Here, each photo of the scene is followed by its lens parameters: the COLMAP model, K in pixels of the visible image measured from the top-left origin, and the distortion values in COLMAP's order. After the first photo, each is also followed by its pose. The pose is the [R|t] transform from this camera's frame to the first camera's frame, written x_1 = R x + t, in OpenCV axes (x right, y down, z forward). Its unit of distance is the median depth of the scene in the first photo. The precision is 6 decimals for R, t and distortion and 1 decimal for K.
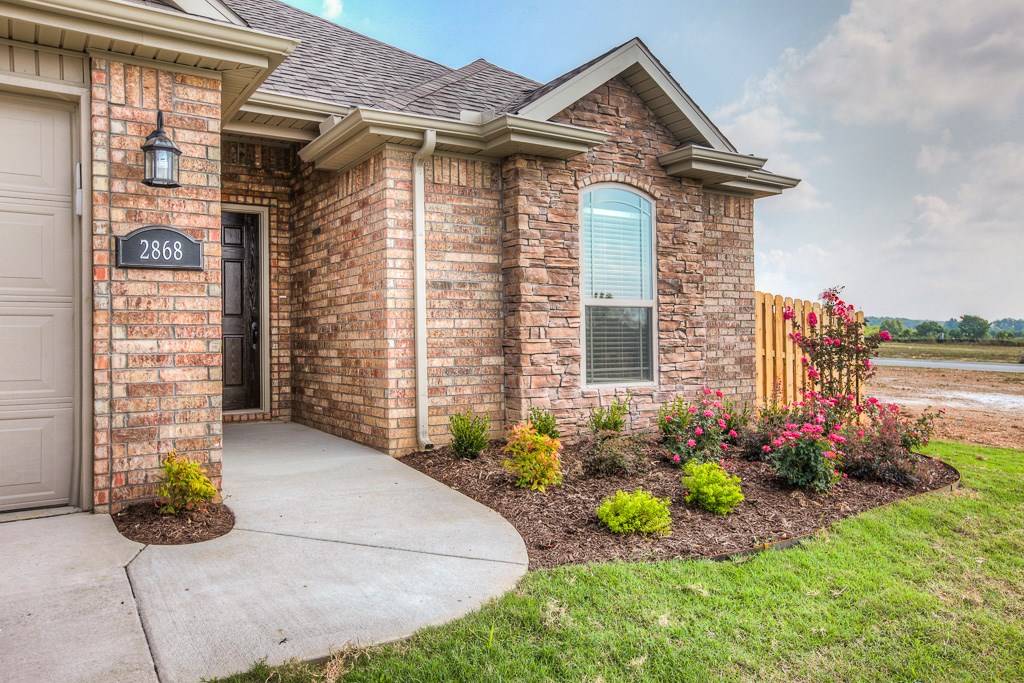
lens RADIAL K [[738.9, 0, 512.7], [0, 738.9, 342.6], [0, 0, 1]] dist [-0.006694, -0.002407]
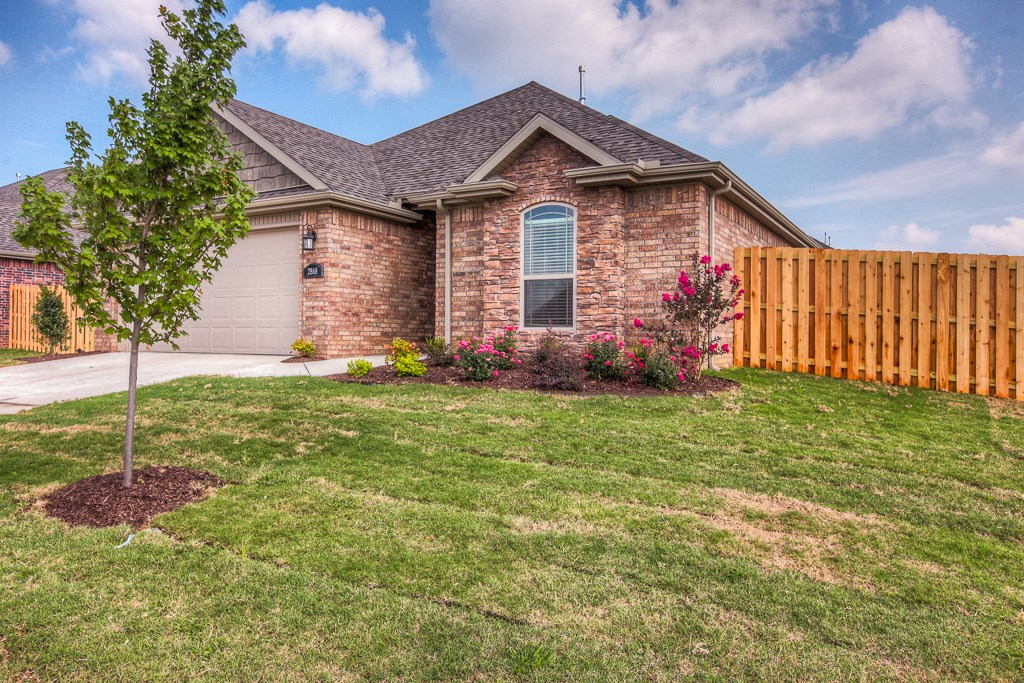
lens RADIAL K [[738.9, 0, 512.3], [0, 738.9, 338.0], [0, 0, 1]] dist [-0.006694, -0.002407]
pose [[0.473147, 0.012485, -0.880895, 1.602800], [-0.012535, 0.999894, 0.007439, 0.070575], [0.880895, 0.007522, 0.473253, 0.191324]]
